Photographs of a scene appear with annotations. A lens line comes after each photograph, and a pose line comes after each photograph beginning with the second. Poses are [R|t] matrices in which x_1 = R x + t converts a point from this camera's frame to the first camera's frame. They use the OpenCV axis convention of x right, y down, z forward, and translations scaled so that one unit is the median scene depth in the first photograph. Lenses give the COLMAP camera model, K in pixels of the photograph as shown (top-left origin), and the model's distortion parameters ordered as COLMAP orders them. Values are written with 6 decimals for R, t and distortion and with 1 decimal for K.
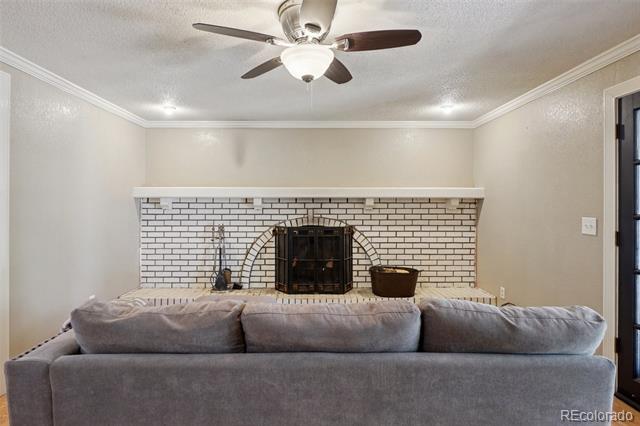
lens RADIAL K [[341.0, 0, 312.6], [0, 341.0, 210.8], [0, 0, 1]] dist [-0.002512, -0.001434]
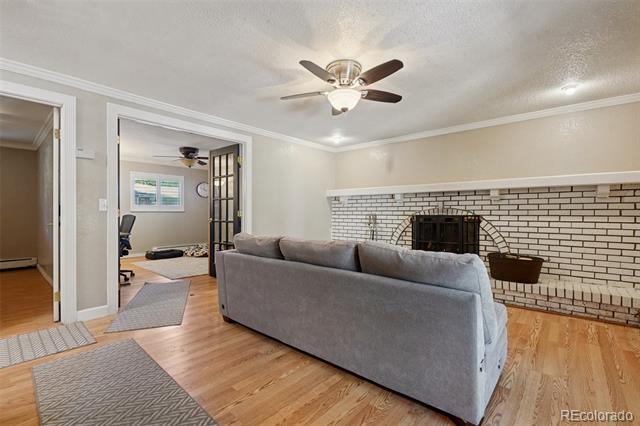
lens RADIAL K [[281.2, 0, 324.8], [0, 281.2, 225.6], [0, 0, 1]] dist [-0.001596, -0.001926]
pose [[0.765675, 0.028158, -0.642611, 0.323521], [-0.003514, 0.999210, 0.039596, 0.042911], [0.643218, -0.028060, 0.765169, -0.035319]]
